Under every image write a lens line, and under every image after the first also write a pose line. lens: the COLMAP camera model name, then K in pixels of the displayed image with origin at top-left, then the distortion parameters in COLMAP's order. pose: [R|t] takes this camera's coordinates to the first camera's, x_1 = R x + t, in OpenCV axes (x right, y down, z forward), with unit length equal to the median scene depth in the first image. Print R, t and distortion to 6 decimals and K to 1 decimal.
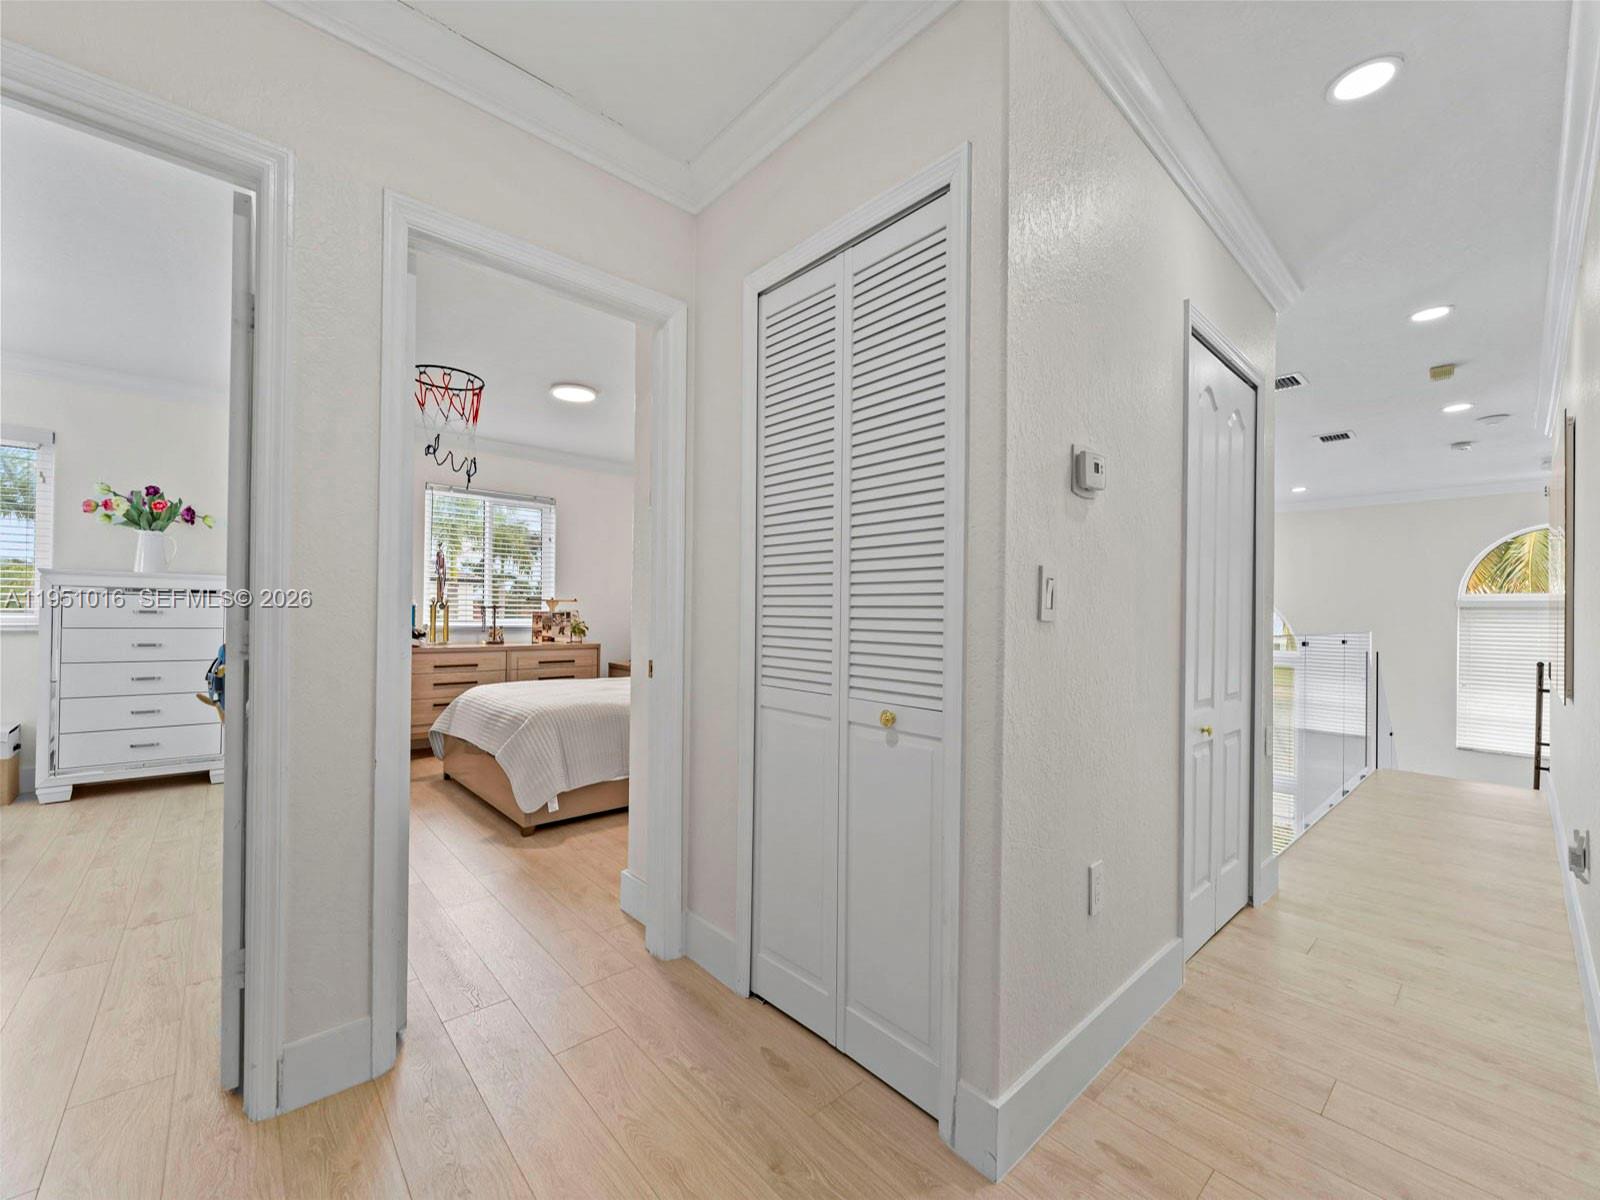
lens RADIAL K [[647.5, 0, 803.2], [0, 647.5, 611.9], [0, 0, 1]] dist [0.000398, -0.000456]
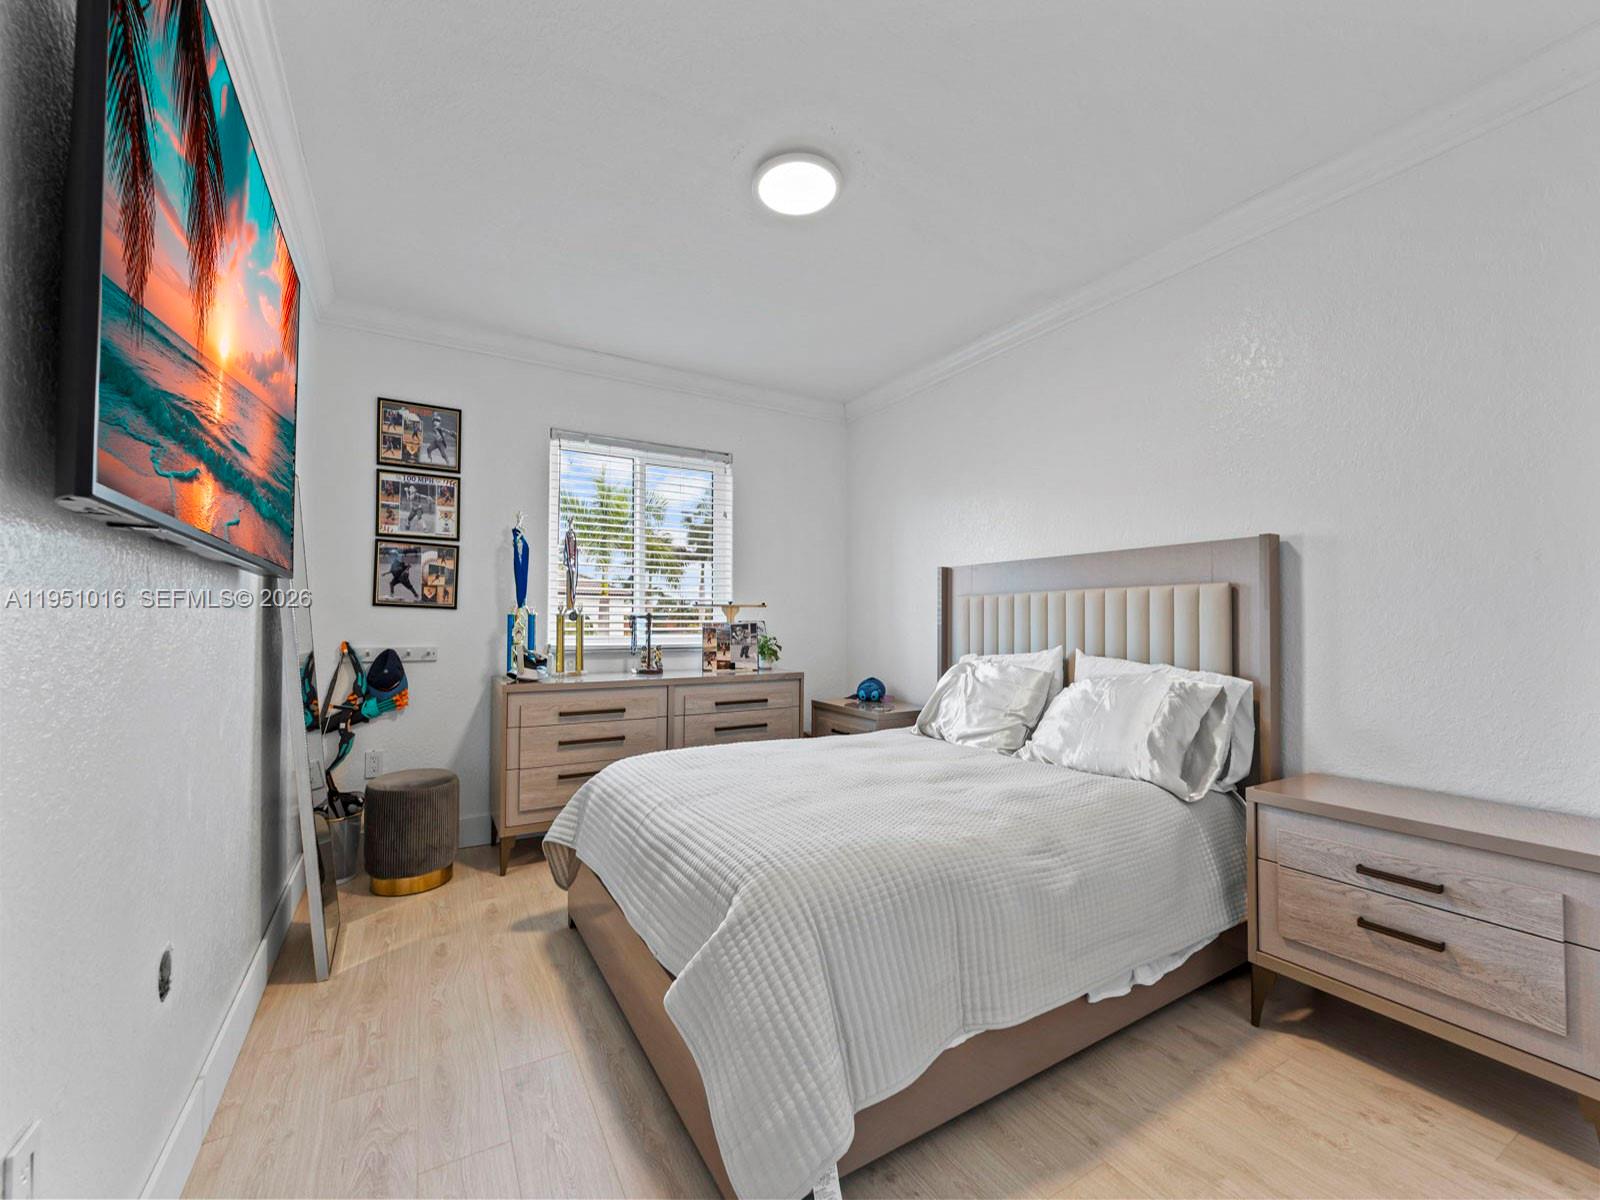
lens RADIAL K [[647.5, 0, 790.6], [0, 647.5, 608.9], [0, 0, 1]] dist [0.000398, -0.000456]
pose [[0.975631, -0.018109, -0.218670, -0.206479], [0.012601, 0.999568, -0.026559, 0.004086], [0.219056, 0.023157, 0.975437, 0.419026]]
